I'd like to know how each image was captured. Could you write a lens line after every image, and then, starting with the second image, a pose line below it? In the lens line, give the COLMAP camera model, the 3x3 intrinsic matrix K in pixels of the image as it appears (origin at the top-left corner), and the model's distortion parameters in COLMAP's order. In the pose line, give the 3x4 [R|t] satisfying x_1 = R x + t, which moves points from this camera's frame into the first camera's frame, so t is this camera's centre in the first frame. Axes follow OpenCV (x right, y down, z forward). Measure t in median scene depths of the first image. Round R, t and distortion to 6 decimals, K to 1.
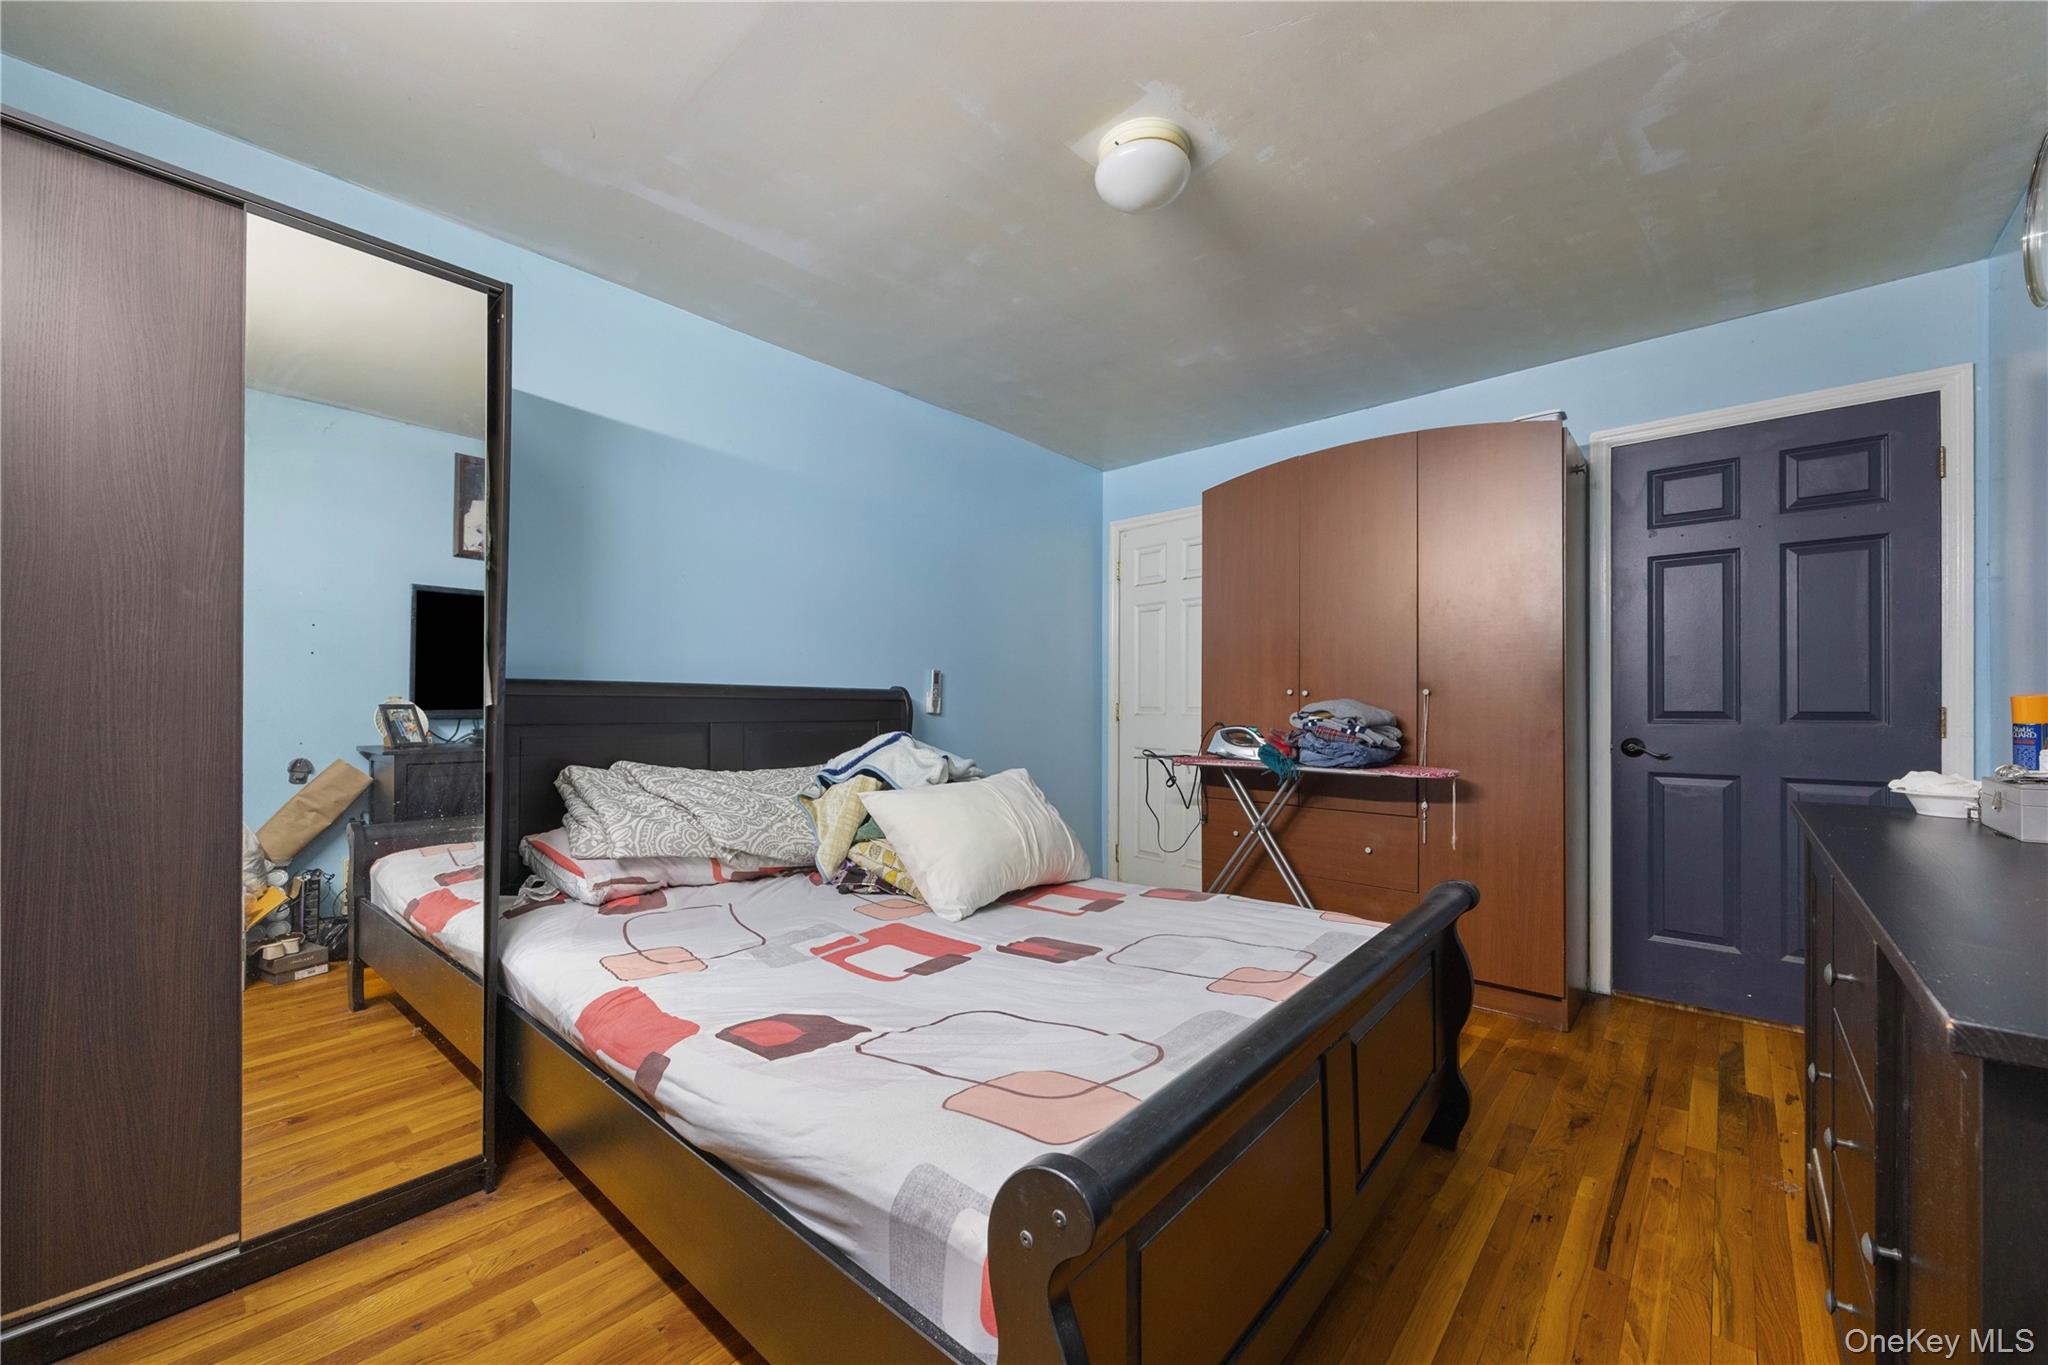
lens RADIAL K [[783.0, 0, 1017.2], [0, 783.0, 672.4], [0, 0, 1]] dist [-0.001614, -0.000122]
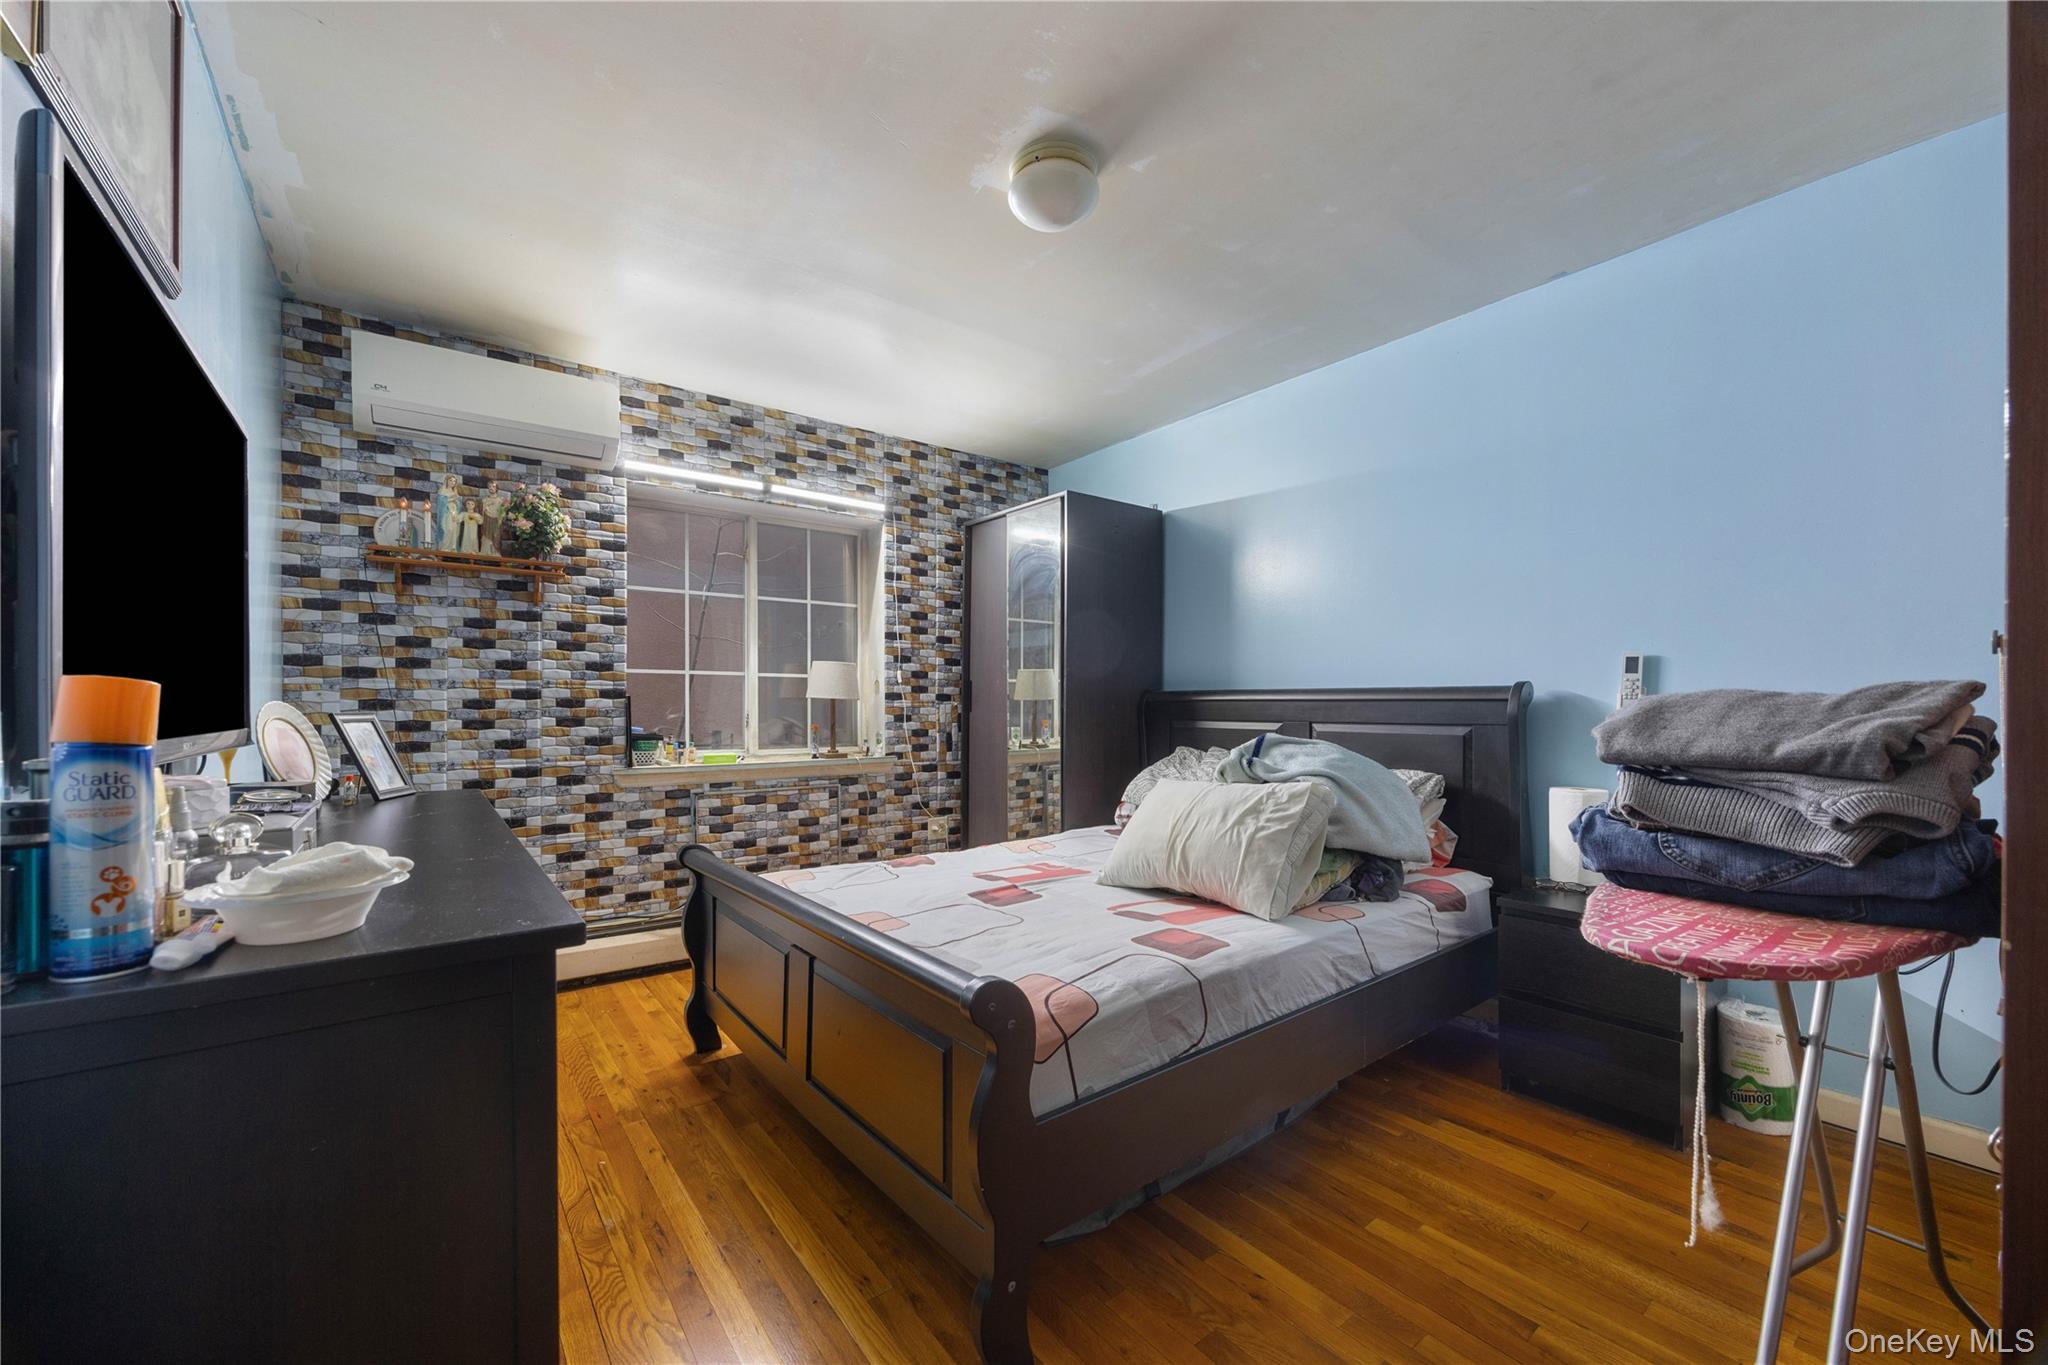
lens RADIAL K [[783.0, 0, 1017.2], [0, 783.0, 672.4], [0, 0, 1]] dist [-0.001614, -0.000122]
pose [[-0.181201, -0.044413, -0.982443, 1.083529], [0.043550, 0.997637, -0.053132, 0.044354], [0.982481, -0.052413, -0.178839, 1.035170]]
